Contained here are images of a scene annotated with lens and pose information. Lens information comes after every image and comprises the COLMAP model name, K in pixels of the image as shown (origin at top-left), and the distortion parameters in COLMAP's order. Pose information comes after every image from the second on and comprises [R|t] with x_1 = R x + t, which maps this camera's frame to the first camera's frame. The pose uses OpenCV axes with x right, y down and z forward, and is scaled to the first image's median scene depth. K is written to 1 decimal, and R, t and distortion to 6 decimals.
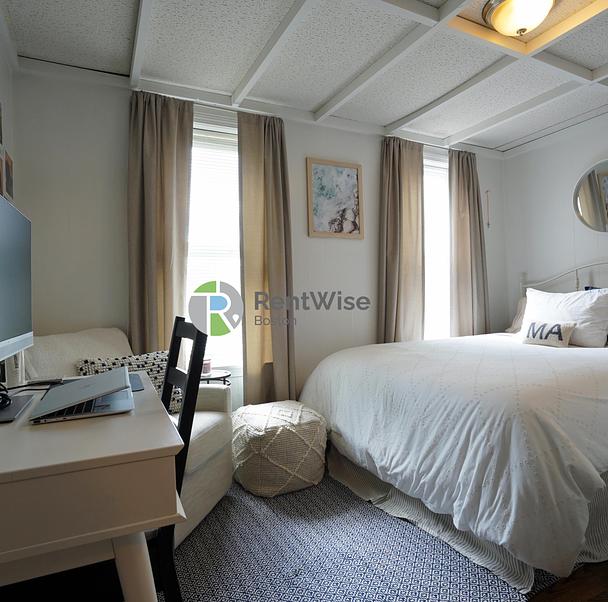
lens RADIAL K [[418.6, 0, 289.3], [0, 418.6, 303.4], [0, 0, 1]] dist [-0.068243, 0.030313]
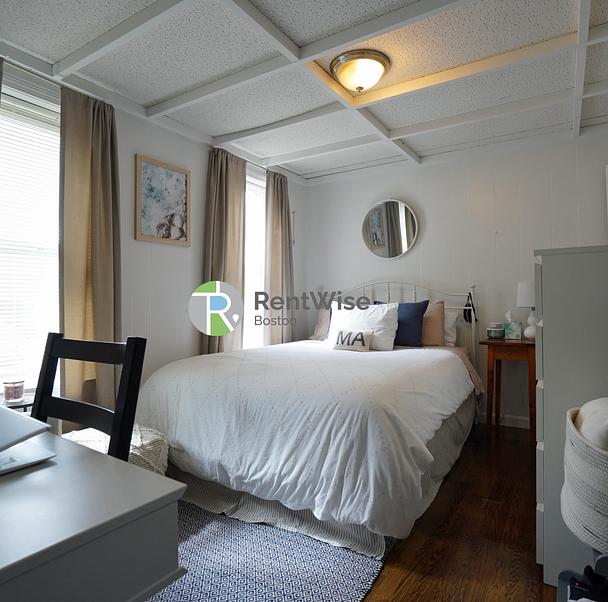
lens RADIAL K [[424.7, 0, 294.2], [0, 424.7, 302.0], [0, 0, 1]] dist [-0.067930, 0.037944]
pose [[0.857824, 0.022702, 0.513442, -0.147889], [-0.013372, 0.999672, -0.021860, -0.008576], [-0.513769, 0.011886, 0.857846, 0.031602]]
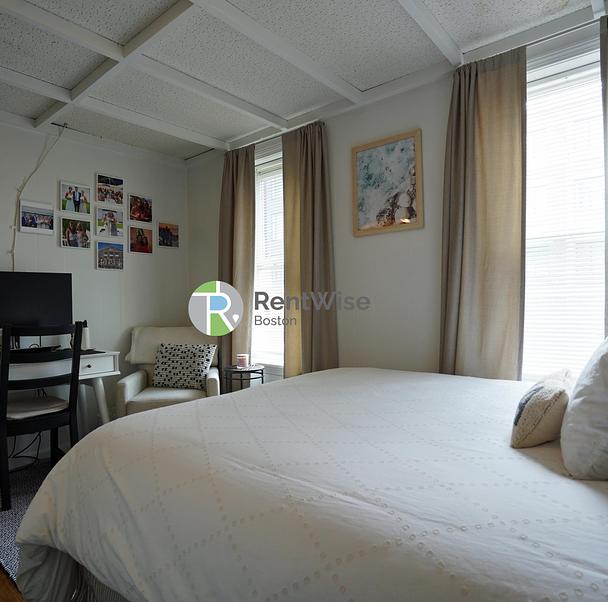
lens RADIAL K [[429.0, 0, 303.7], [0, 429.0, 323.7], [0, 0, 1]] dist [-0.066971, 0.000759]
pose [[0.404578, 0.051478, -0.913053, 0.994871], [-0.008495, 0.998583, 0.052536, -0.026040], [0.914464, -0.013498, 0.404442, 0.619954]]
